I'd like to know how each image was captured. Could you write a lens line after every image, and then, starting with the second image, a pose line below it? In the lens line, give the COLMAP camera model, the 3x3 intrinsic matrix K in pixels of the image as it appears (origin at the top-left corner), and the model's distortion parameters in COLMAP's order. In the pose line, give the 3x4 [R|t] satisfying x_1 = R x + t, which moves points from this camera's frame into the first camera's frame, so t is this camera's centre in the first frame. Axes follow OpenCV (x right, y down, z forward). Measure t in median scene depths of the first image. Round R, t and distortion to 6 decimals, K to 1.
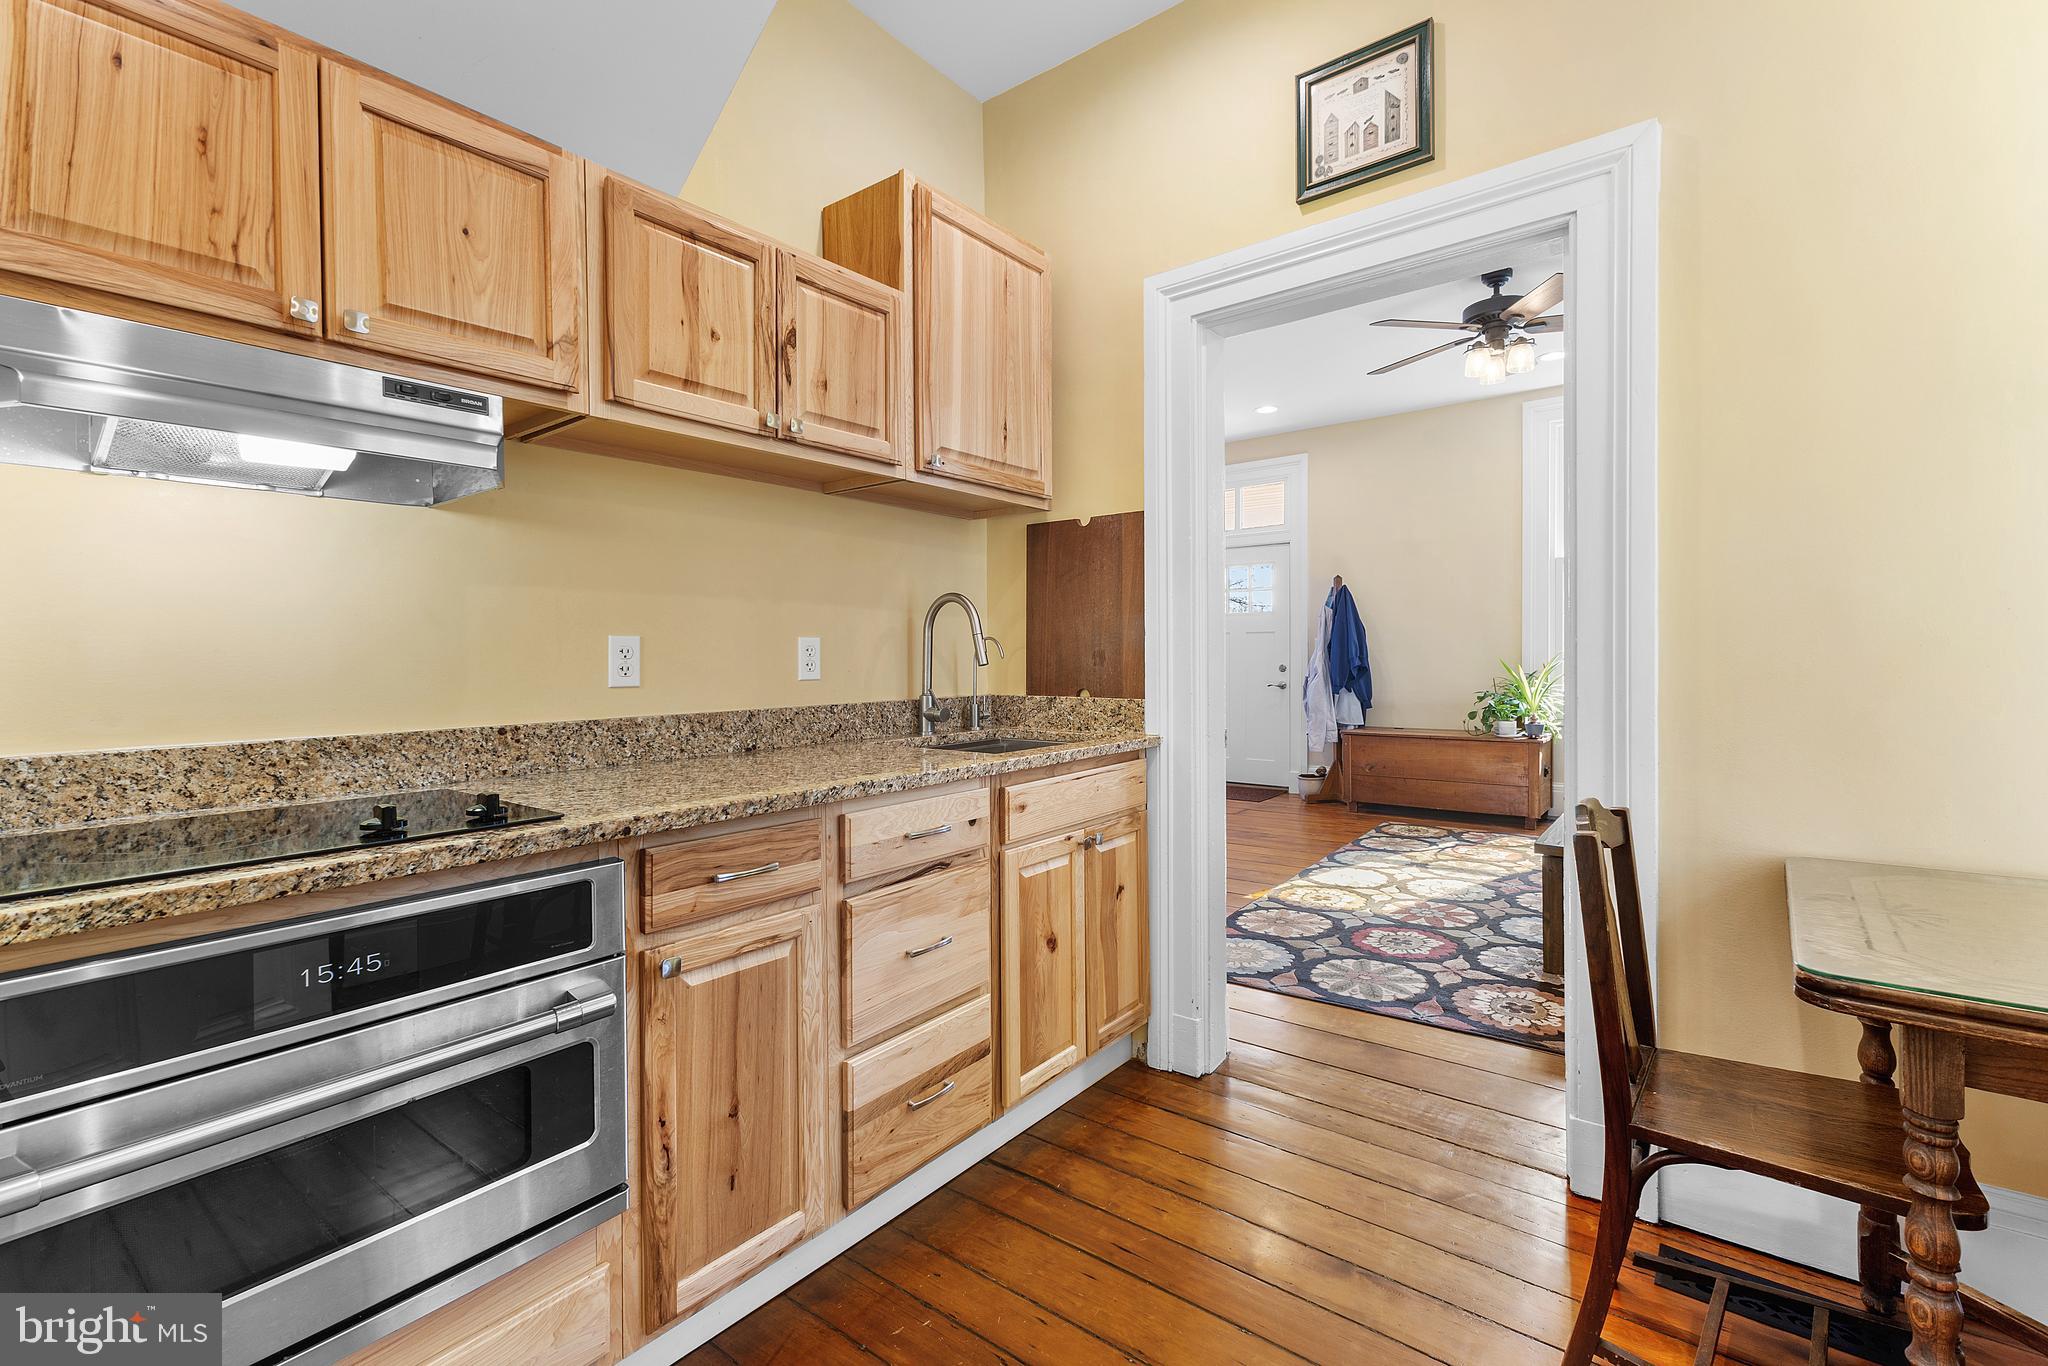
lens RADIAL K [[903.9, 0, 1026.1], [0, 903.9, 689.2], [0, 0, 1]] dist [0.006864, 0.000341]
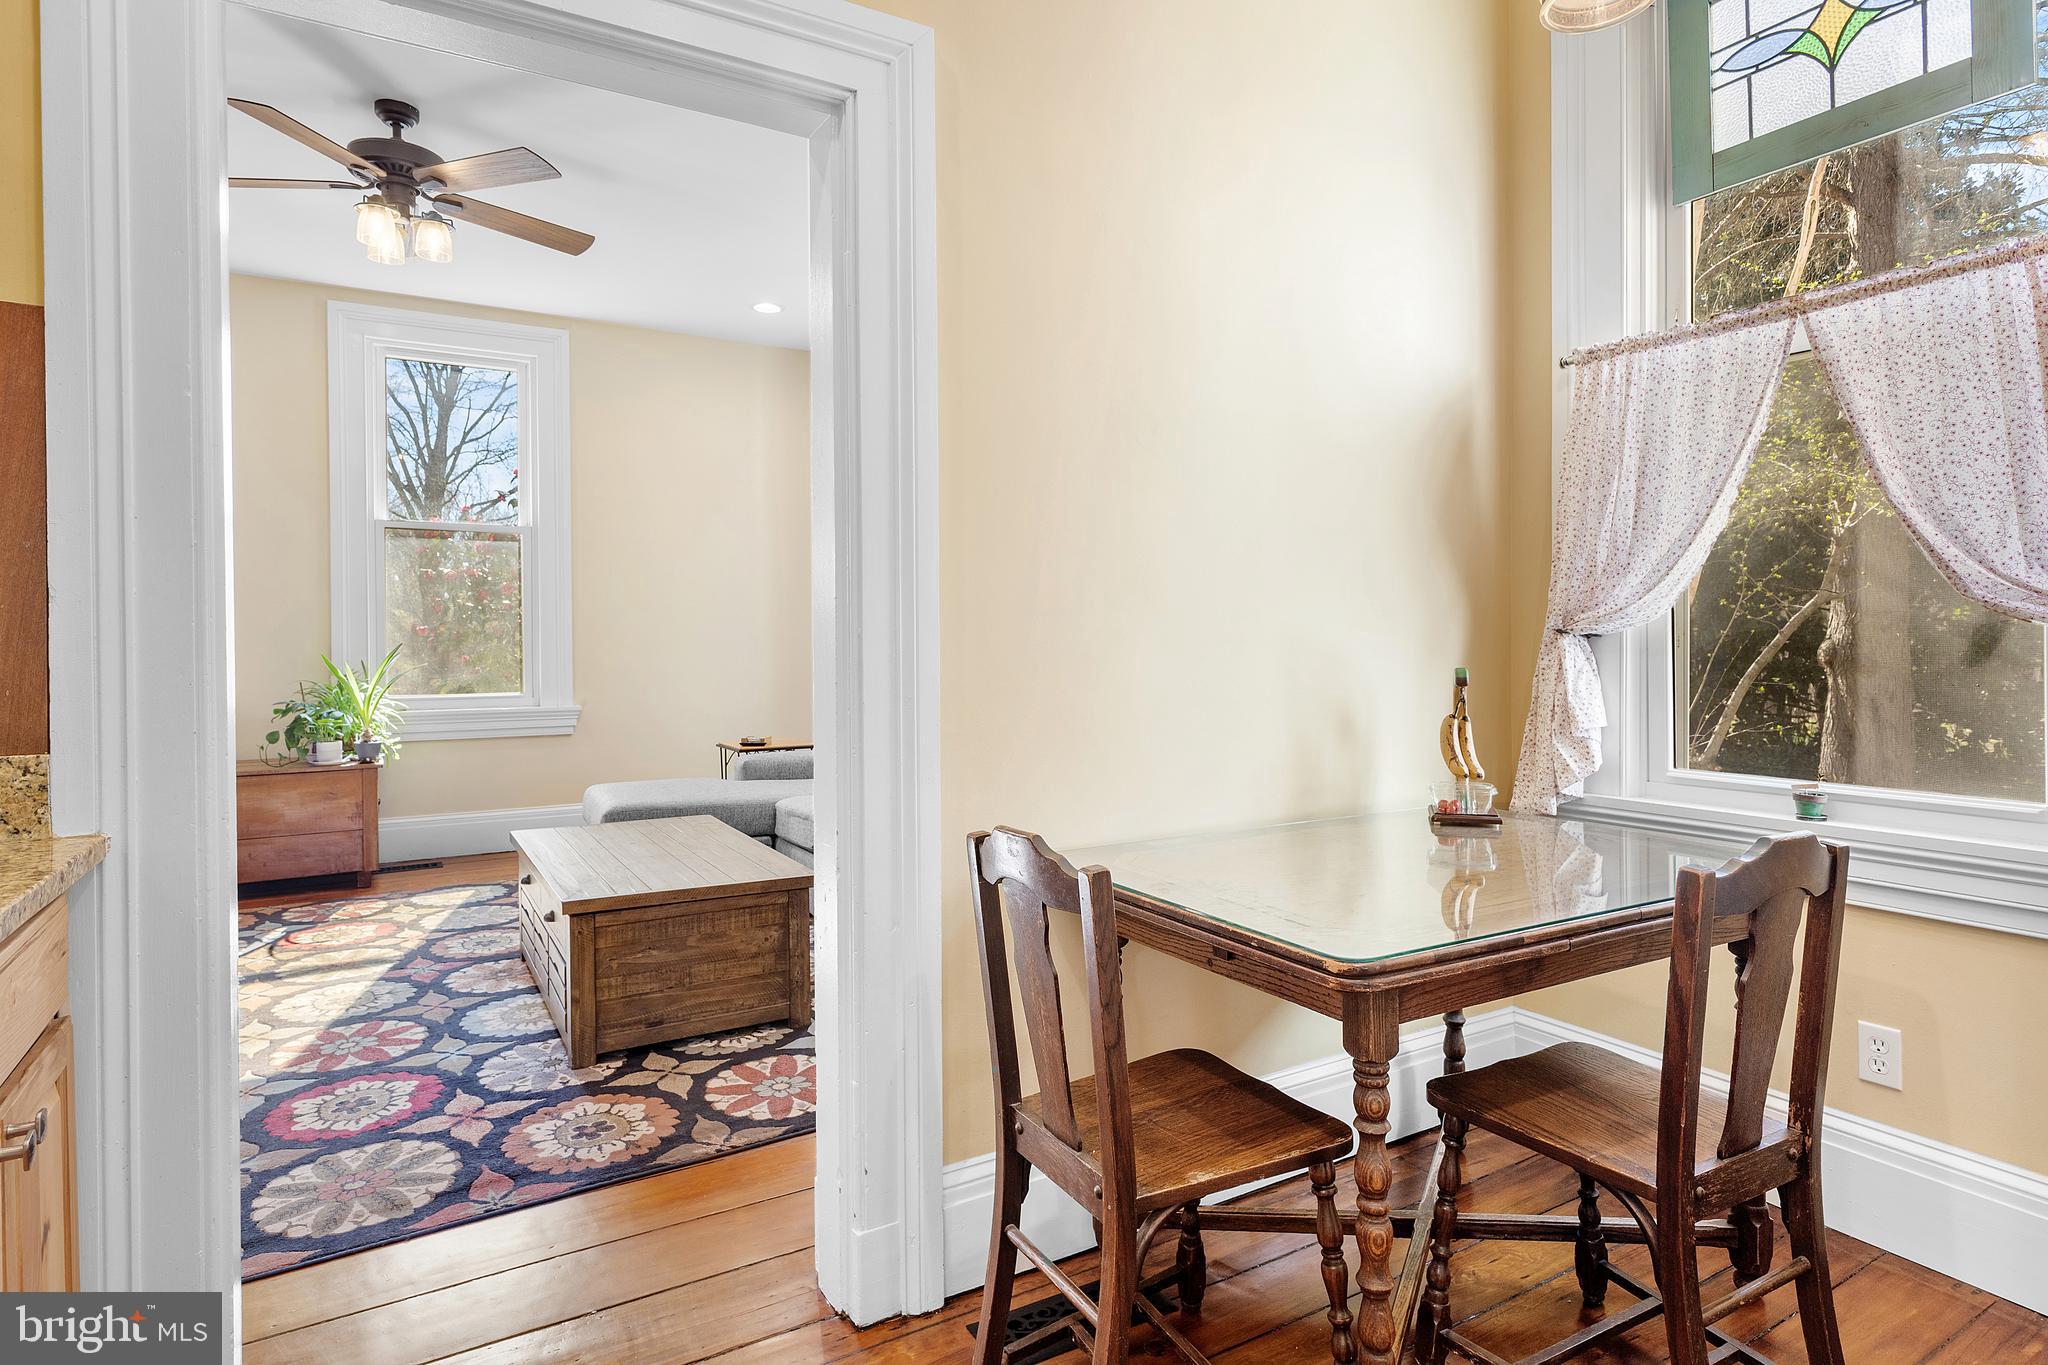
lens RADIAL K [[1110.3, 0, 1031.7], [0, 1110.3, 664.8], [0, 0, 1]] dist [-0.001940, -0.000448]
pose [[0.365073, -0.017909, 0.930807, -0.126731], [0.040490, 0.999174, 0.003344, -0.009883], [-0.930098, 0.036467, 0.365497, 0.270912]]
